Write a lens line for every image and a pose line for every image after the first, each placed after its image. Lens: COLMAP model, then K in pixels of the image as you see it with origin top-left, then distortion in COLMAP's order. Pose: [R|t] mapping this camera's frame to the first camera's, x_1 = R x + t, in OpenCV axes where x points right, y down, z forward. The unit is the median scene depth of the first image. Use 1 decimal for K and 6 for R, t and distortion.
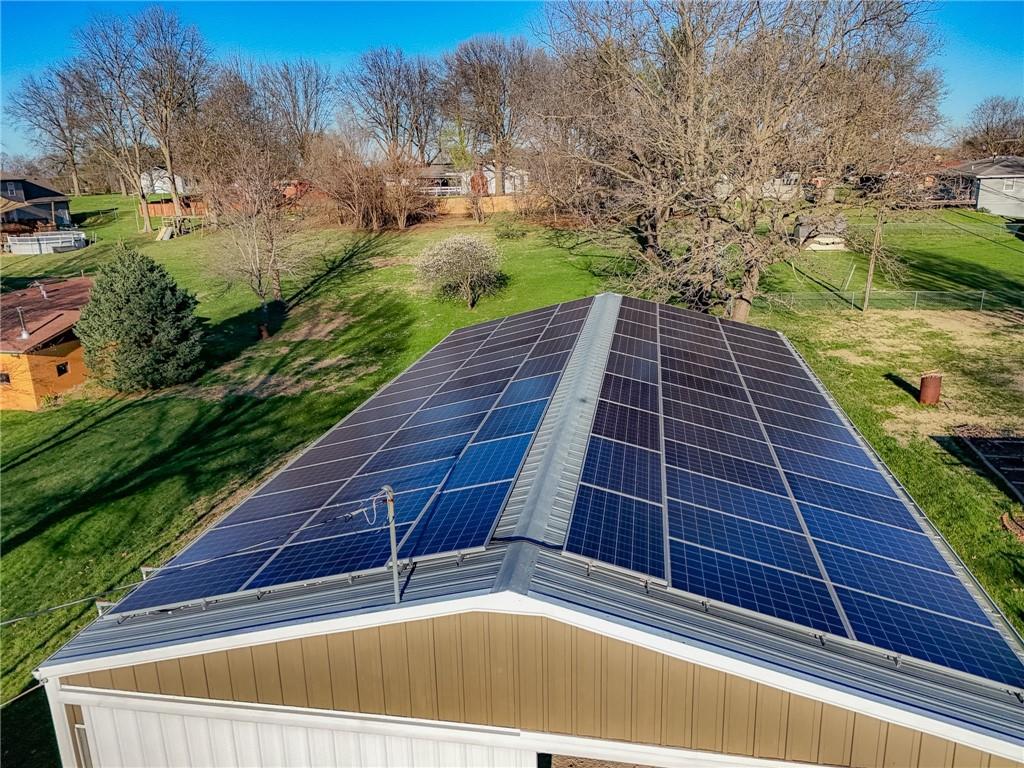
lens RADIAL K [[753.1, 0, 516.5], [0, 753.1, 380.5], [0, 0, 1]] dist [0.022447, 0.001695]
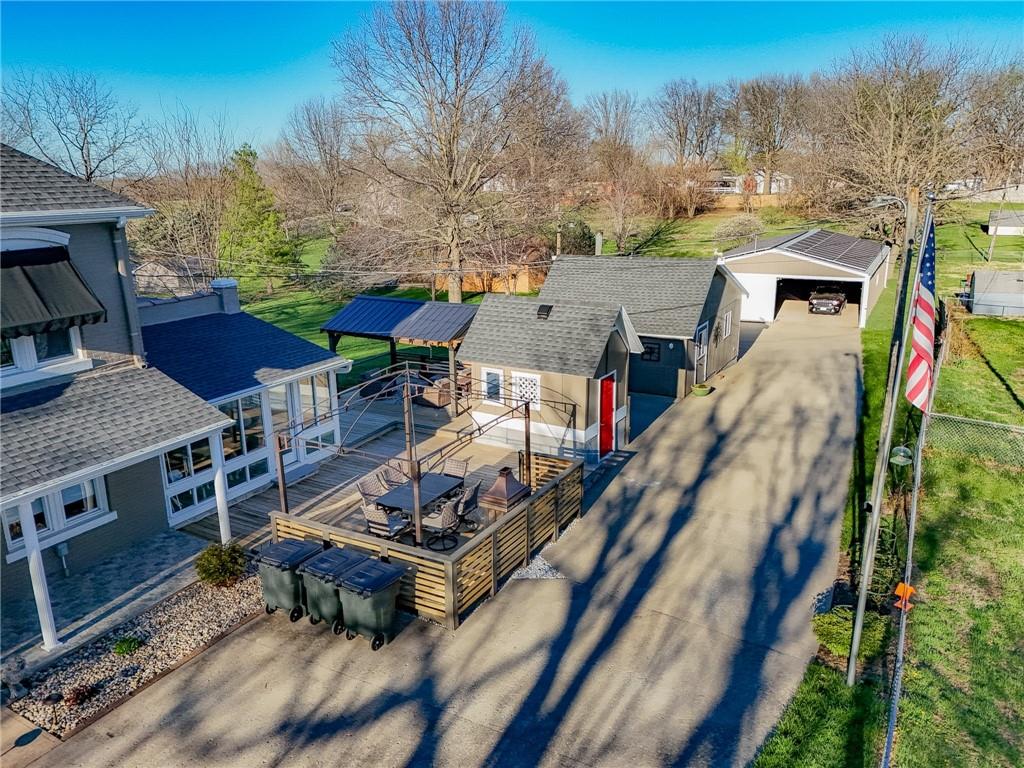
lens RADIAL K [[753.1, 0, 511.6], [0, 753.1, 392.4], [0, 0, 1]] dist [0.022447, 0.001695]
pose [[0.946846, 0.097390, -0.306590, -0.005784], [-0.094471, 0.995229, 0.024385, 0.106601], [0.307502, 0.005875, 0.951529, -0.382968]]
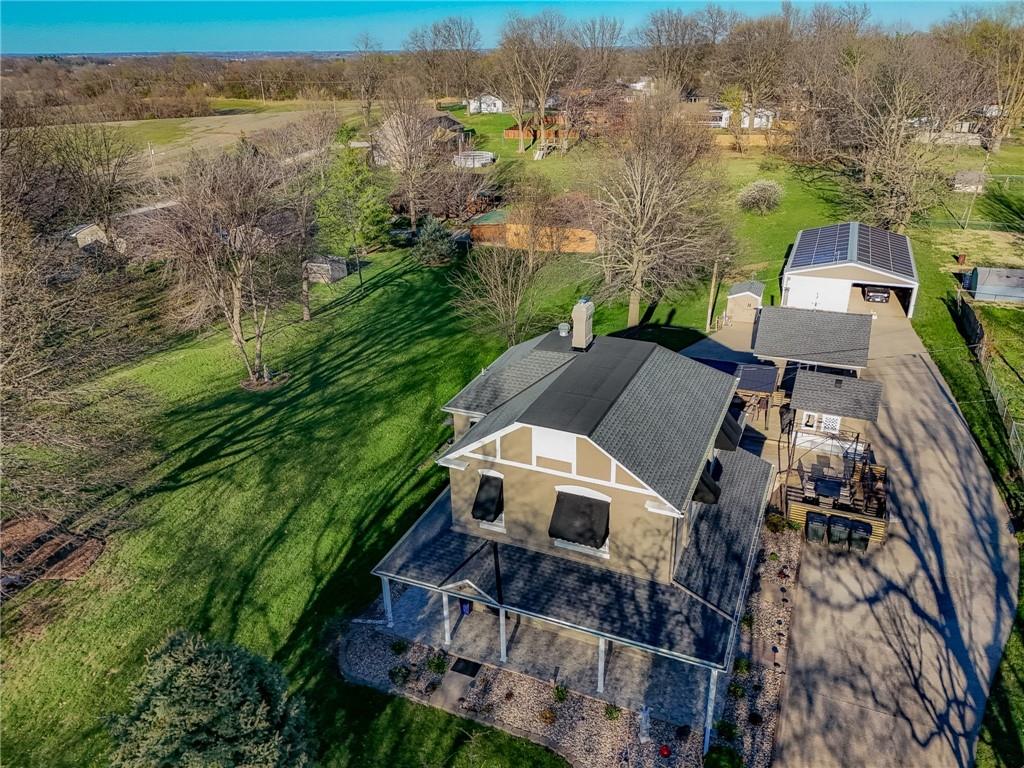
lens RADIAL K [[753.1, 0, 511.6], [0, 753.1, 380.7], [0, 0, 1]] dist [0.022447, 0.001695]
pose [[0.973581, 0.096395, -0.206998, -0.130930], [-0.065205, 0.986143, 0.152548, 0.036321], [0.218834, -0.135021, 0.966375, -0.594802]]
